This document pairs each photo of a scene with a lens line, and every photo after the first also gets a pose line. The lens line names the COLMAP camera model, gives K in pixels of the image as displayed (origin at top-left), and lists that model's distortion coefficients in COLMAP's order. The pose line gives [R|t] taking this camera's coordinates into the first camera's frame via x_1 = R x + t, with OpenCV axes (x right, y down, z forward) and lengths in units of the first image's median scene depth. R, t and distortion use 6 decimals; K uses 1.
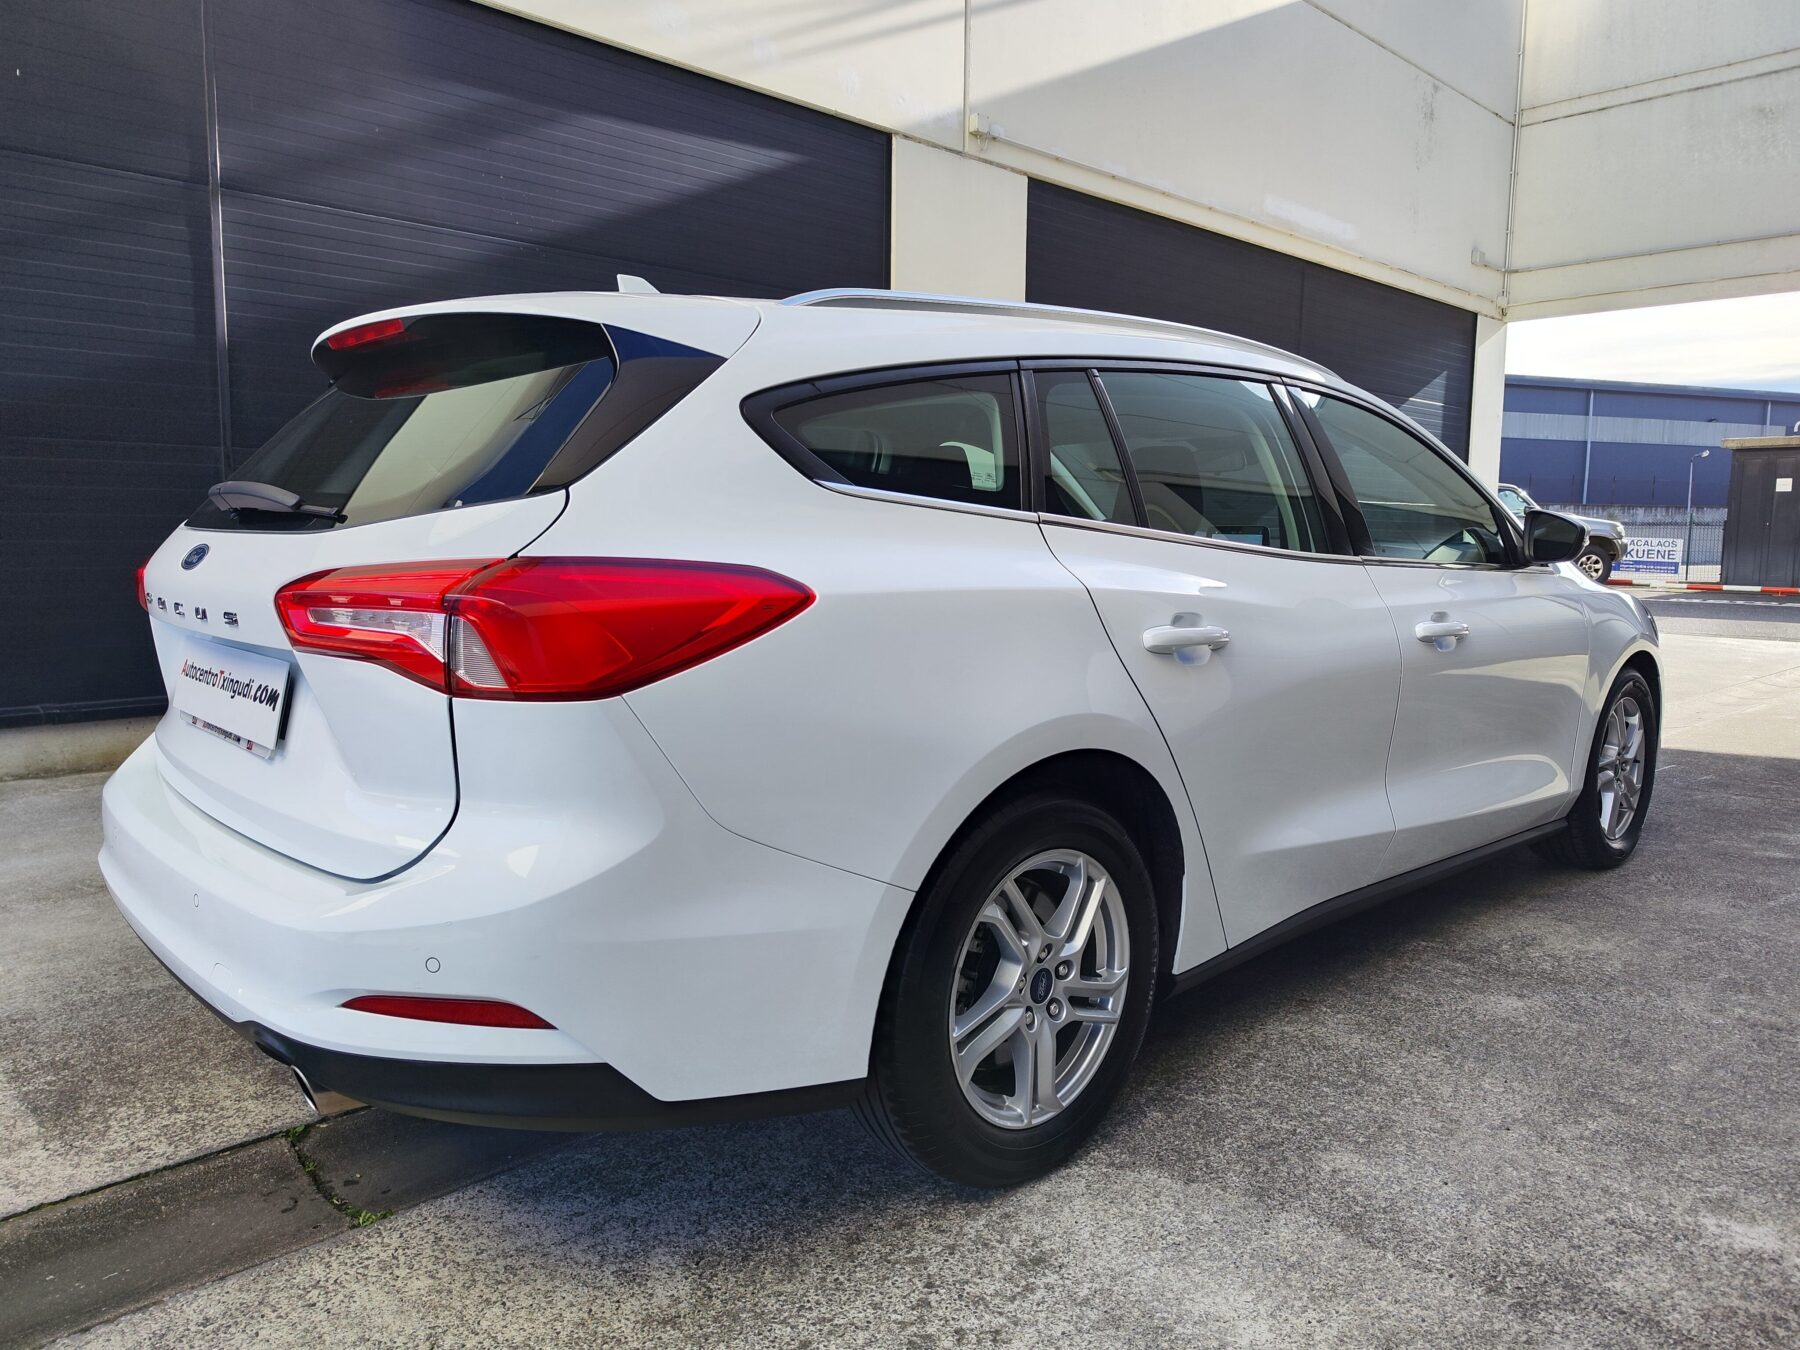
lens RADIAL K [[1226.9, 0, 900.0], [0, 1226.9, 675.0], [0, 0, 1]] dist [0.001464, 0.003870]
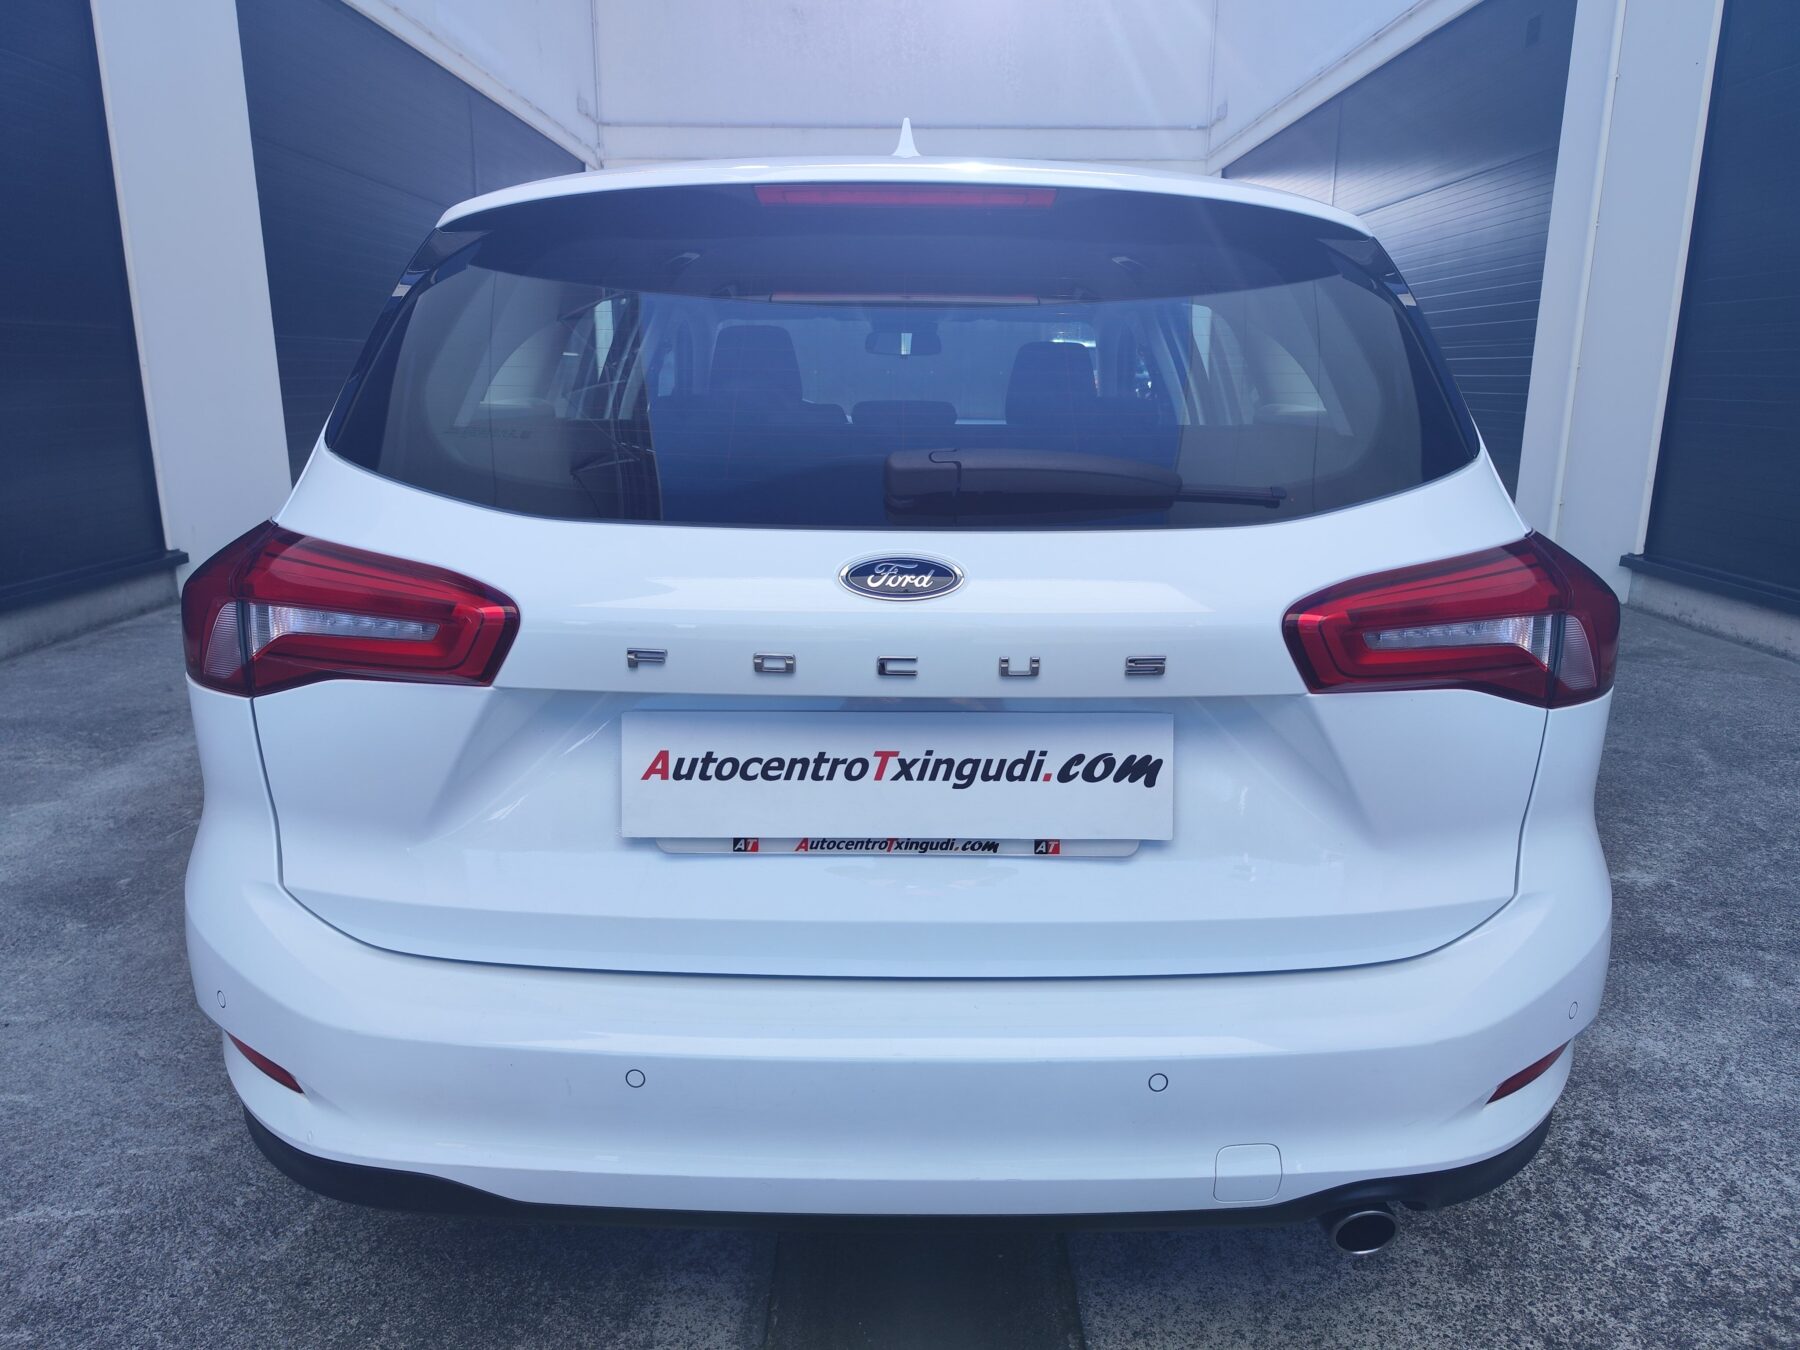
lens RADIAL K [[1226.9, 0, 900.0], [0, 1226.9, 675.0], [0, 0, 1]] dist [0.001464, 0.003870]
pose [[0.682406, -0.181557, 0.708067, -0.963158], [0.089353, 0.982118, 0.165713, -0.140822], [-0.725491, -0.049815, 0.686426, 0.564053]]
